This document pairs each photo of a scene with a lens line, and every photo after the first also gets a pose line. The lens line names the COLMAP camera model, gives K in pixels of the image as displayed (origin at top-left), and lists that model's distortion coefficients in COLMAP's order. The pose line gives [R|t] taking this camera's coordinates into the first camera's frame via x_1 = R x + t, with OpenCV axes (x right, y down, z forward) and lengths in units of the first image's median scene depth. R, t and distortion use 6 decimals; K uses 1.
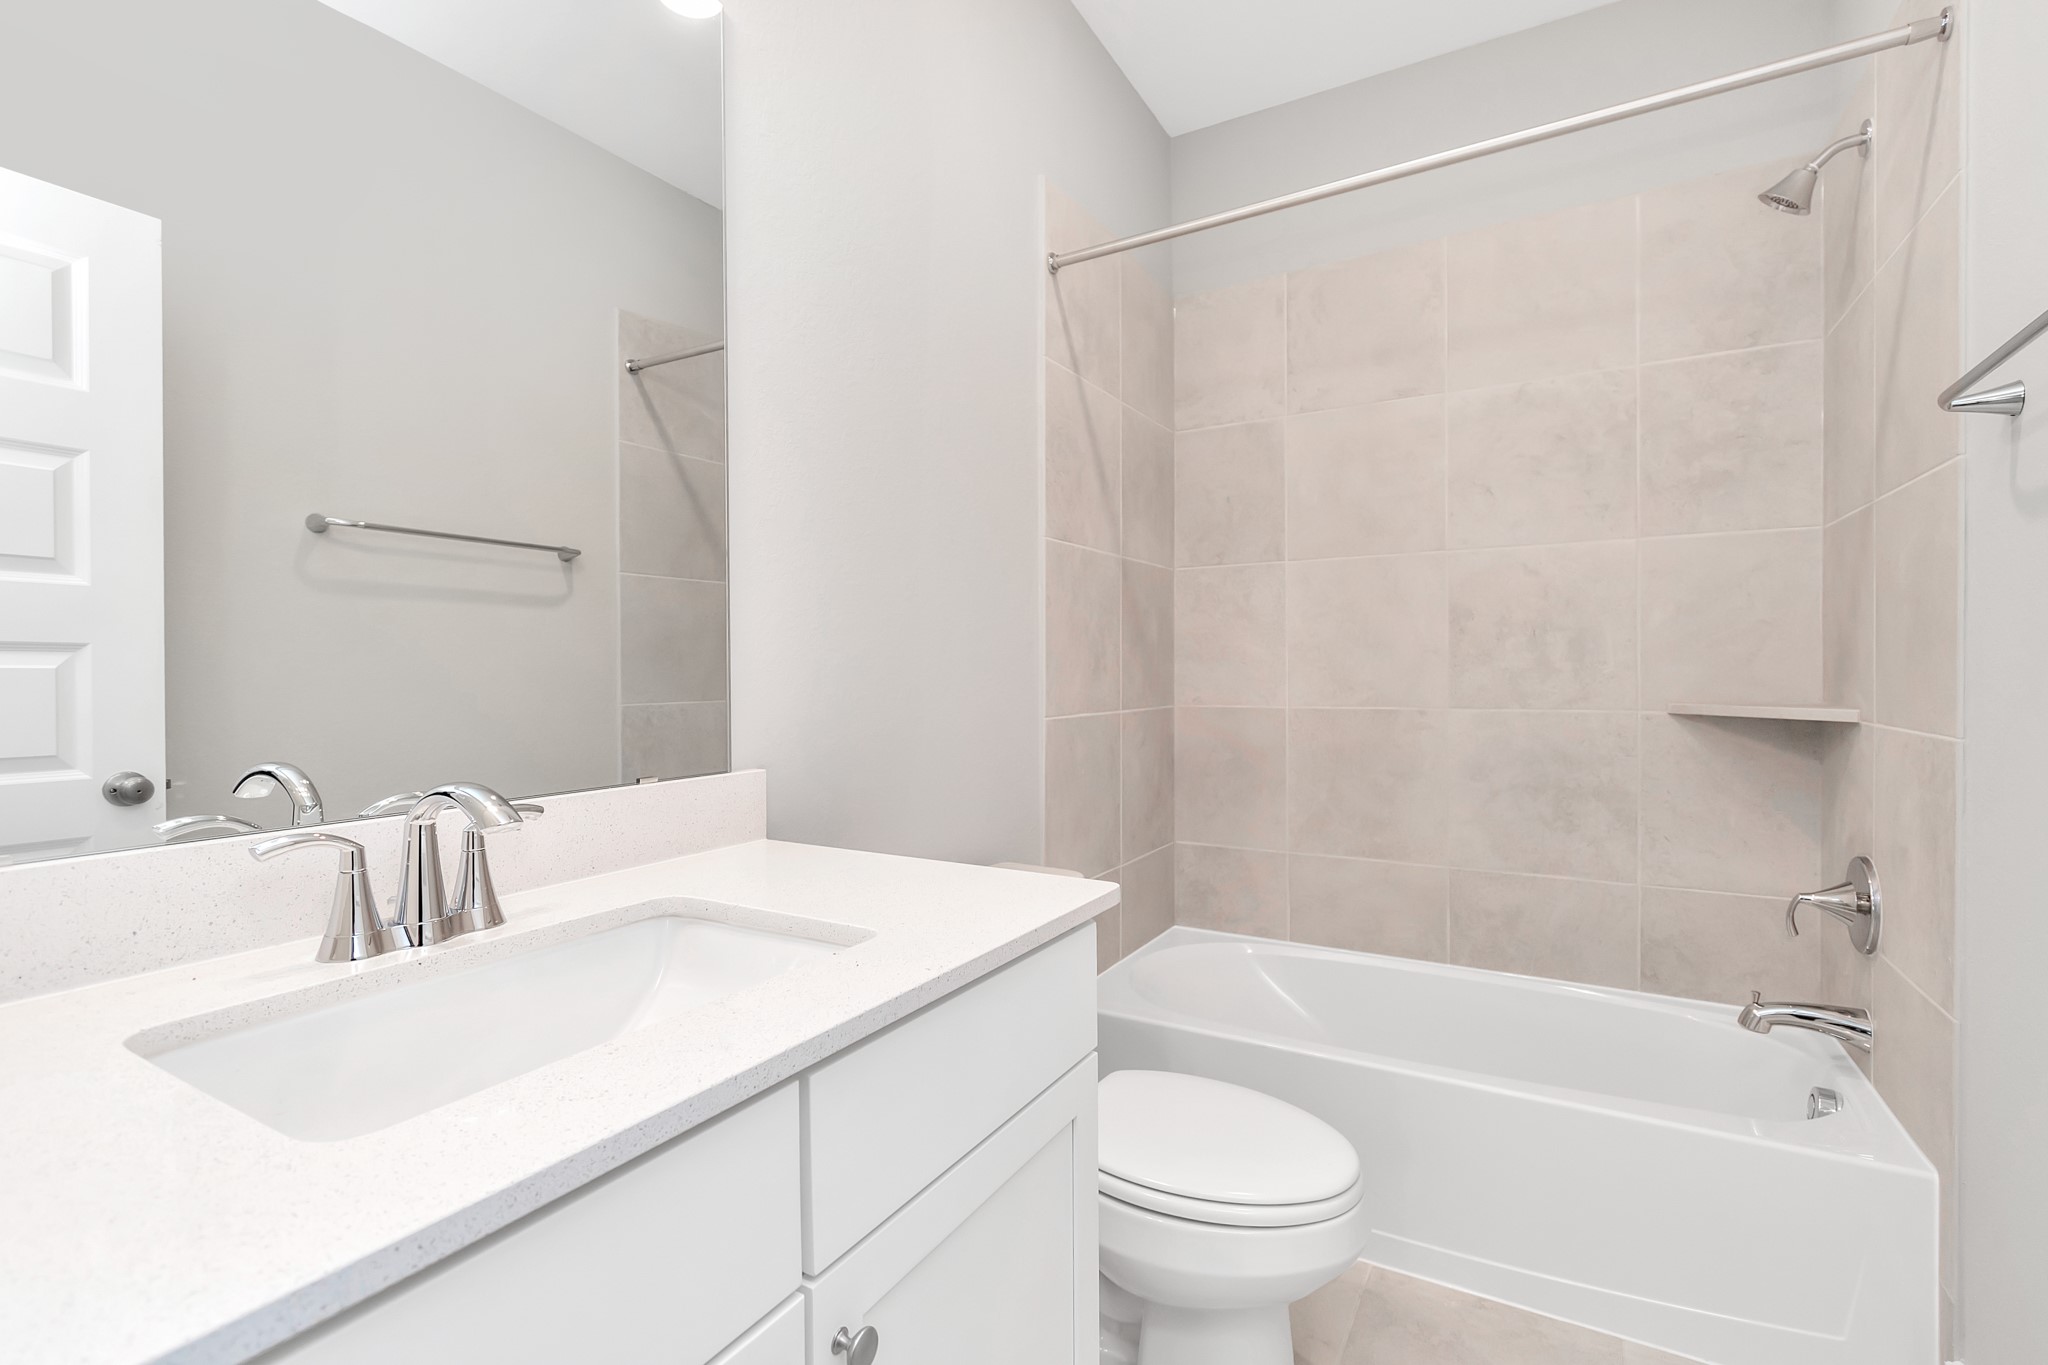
lens RADIAL K [[922.4, 0, 1027.1], [0, 922.4, 687.1], [0, 0, 1]] dist [0.005580, -0.001751]
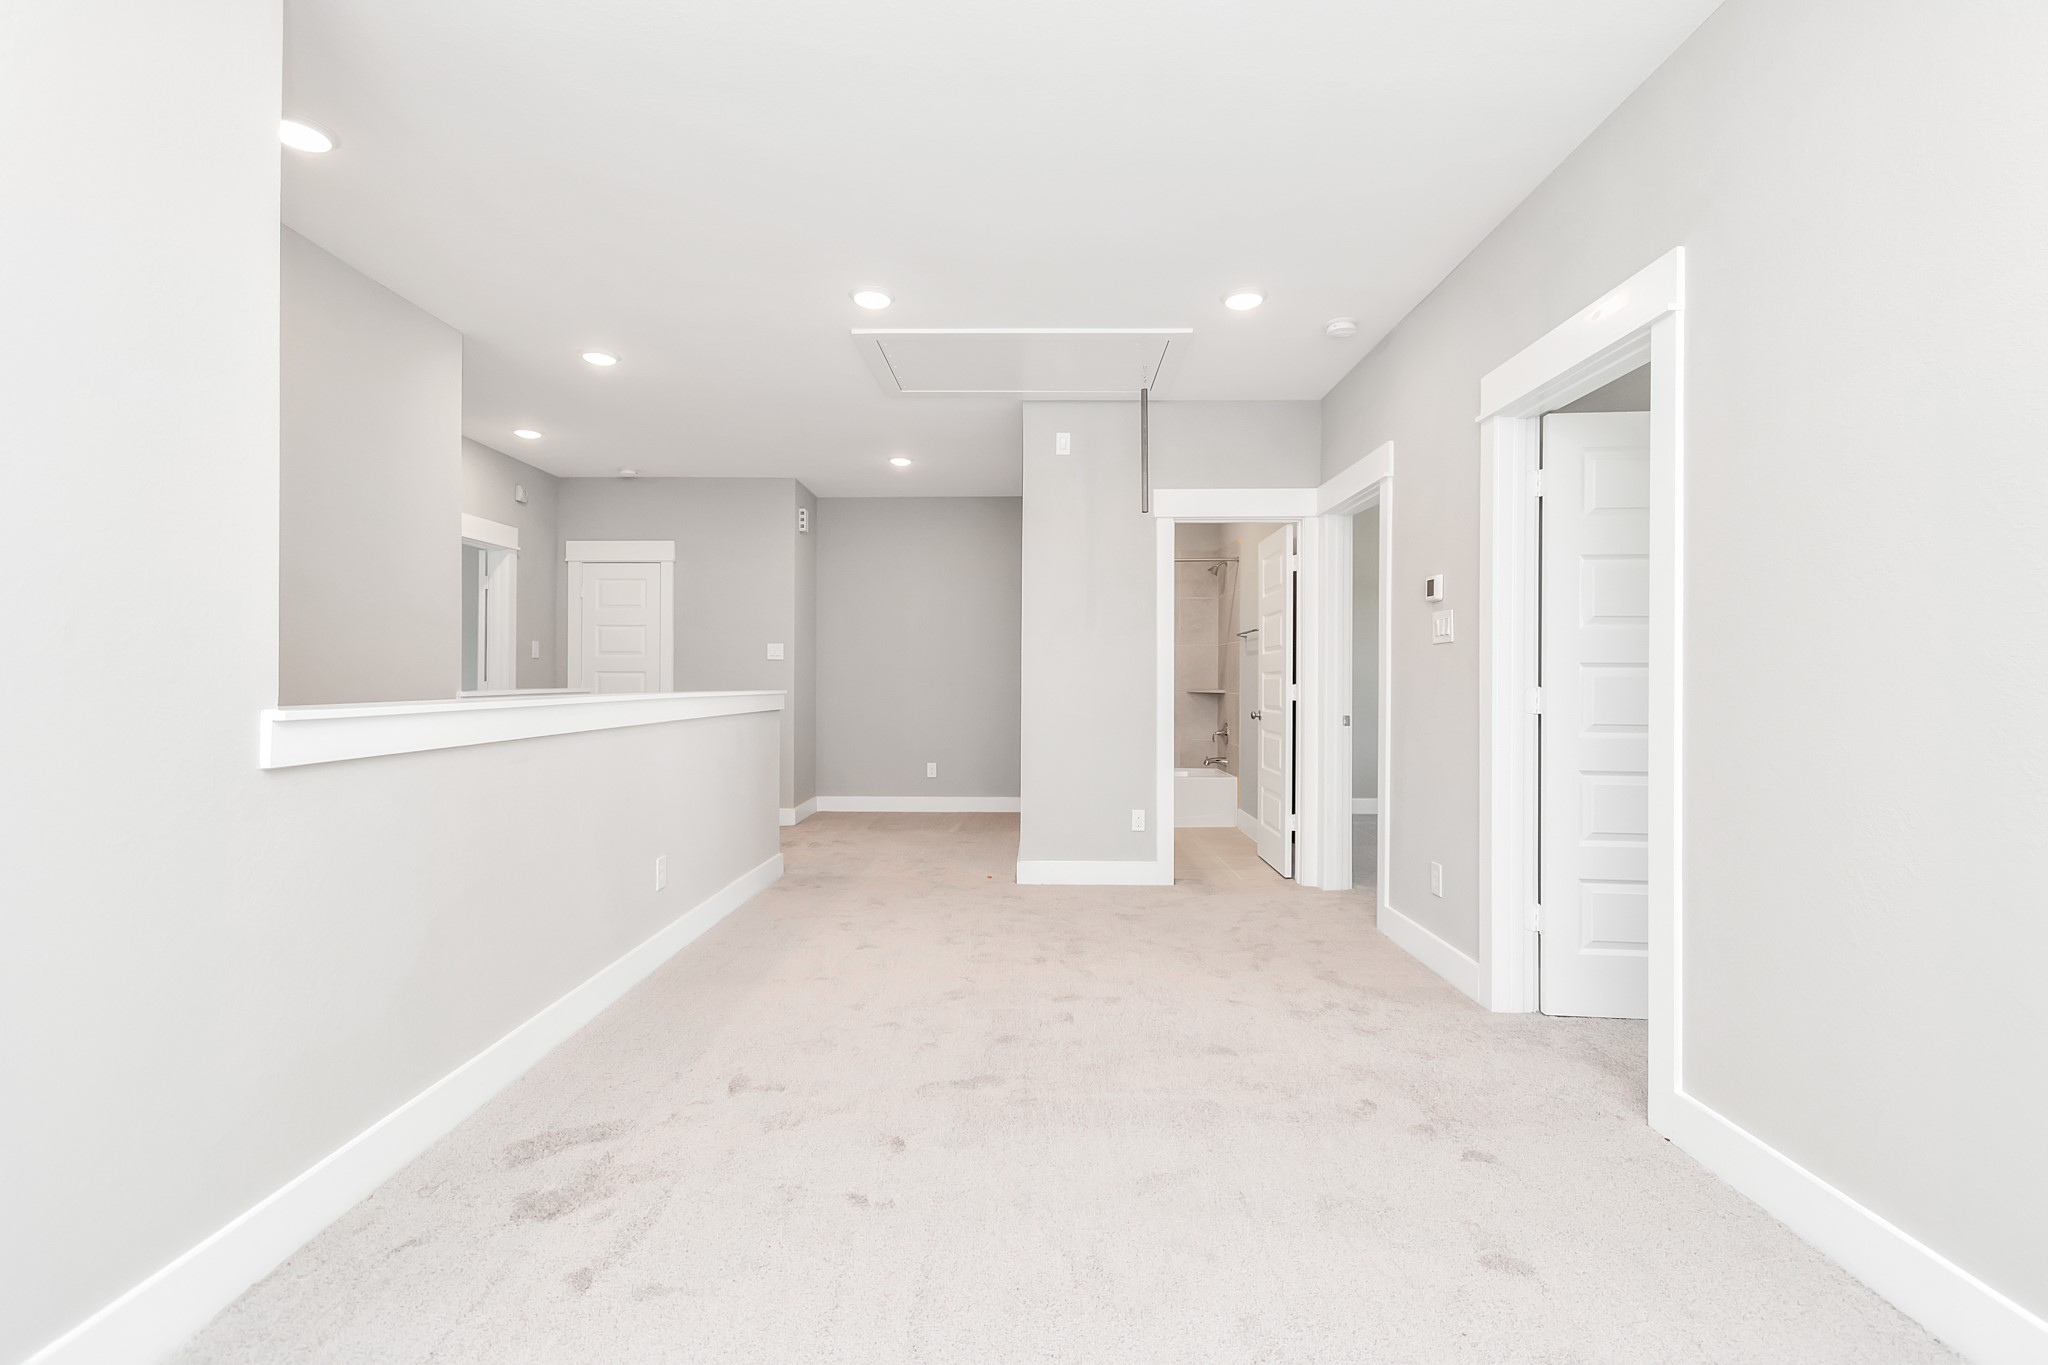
lens RADIAL K [[922.4, 0, 1021.3], [0, 922.4, 677.6], [0, 0, 1]] dist [0.005580, -0.001751]
pose [[0.870116, -0.000886, 0.492847, -2.115059], [0.003646, 0.999983, -0.004641, -0.018268], [-0.492834, 0.005835, 0.870104, -2.348133]]
